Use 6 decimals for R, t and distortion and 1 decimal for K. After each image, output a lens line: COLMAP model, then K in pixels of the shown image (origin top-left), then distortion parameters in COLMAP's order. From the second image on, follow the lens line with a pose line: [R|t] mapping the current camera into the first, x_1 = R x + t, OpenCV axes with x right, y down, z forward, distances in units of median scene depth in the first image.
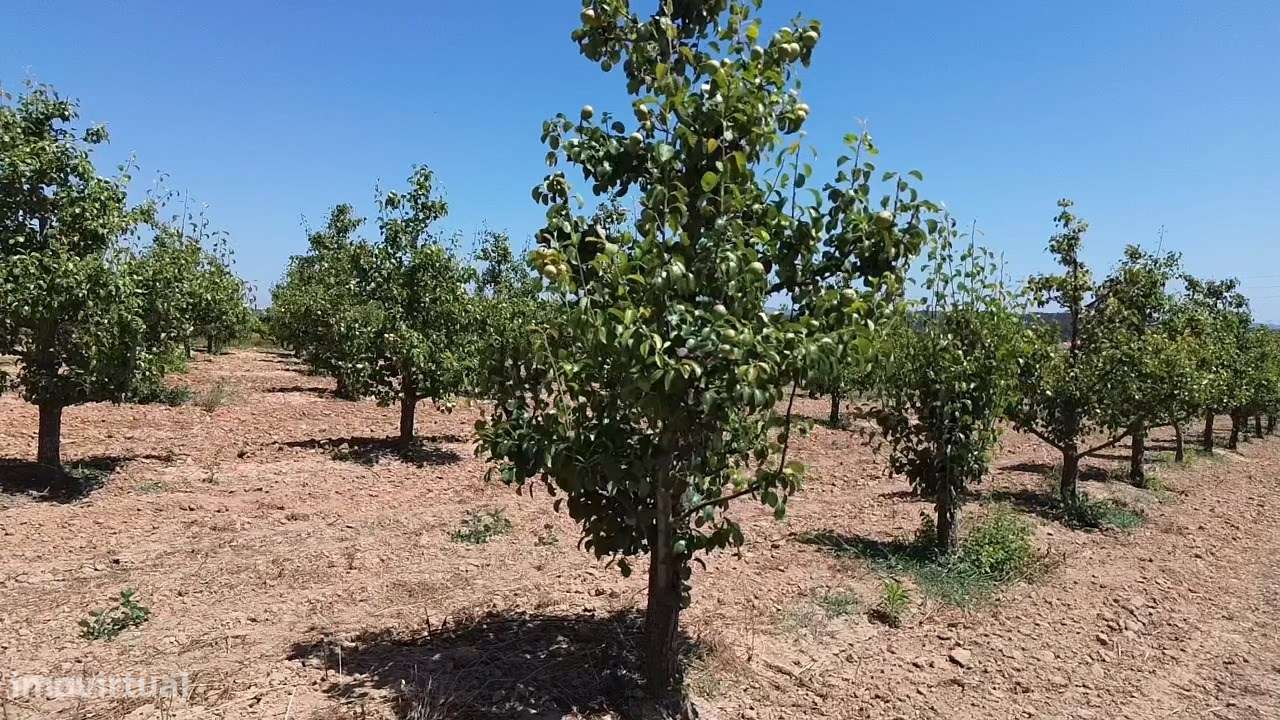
lens RADIAL K [[849.2, 0, 638.7], [0, 849.2, 365.1], [0, 0, 1]] dist [-0.004415, -0.004732]
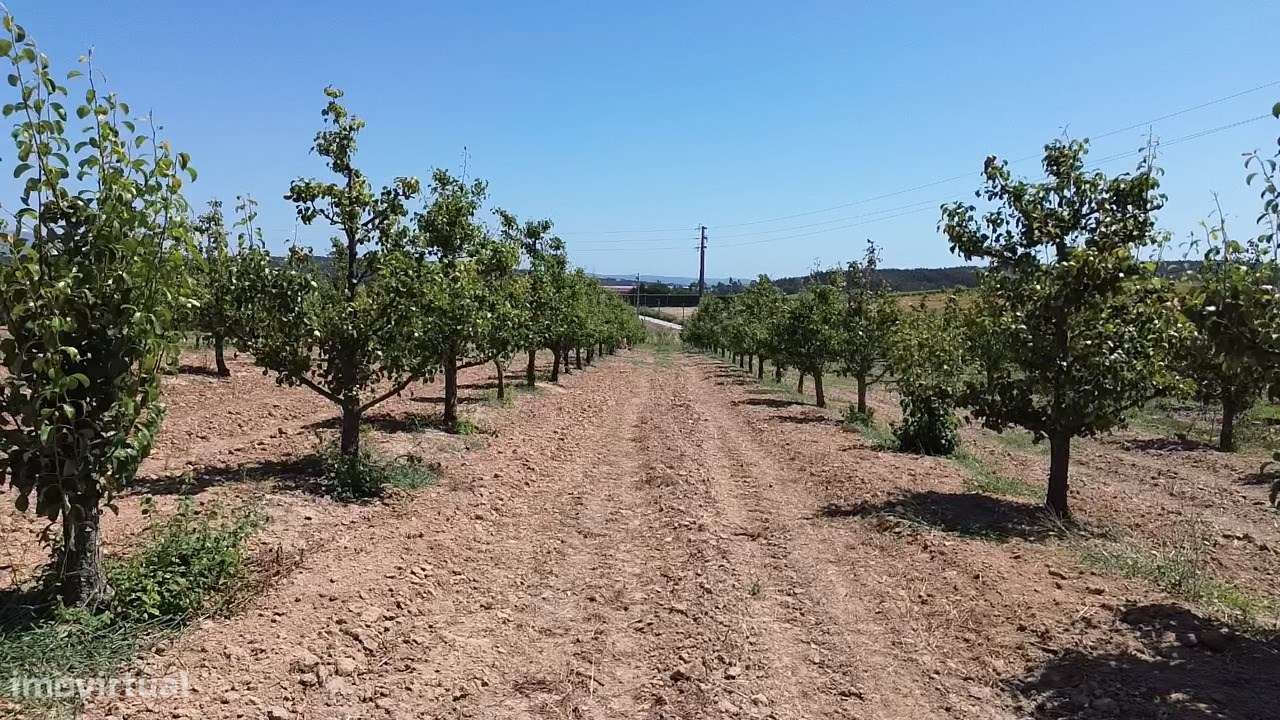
lens RADIAL K [[849.2, 0, 640.5], [0, 849.2, 359.3], [0, 0, 1]] dist [-0.004415, -0.004732]
pose [[0.771547, -0.049264, 0.634262, 0.203906], [0.012822, 0.997999, 0.061920, 0.011720], [-0.636043, -0.039642, 0.770635, 0.194104]]
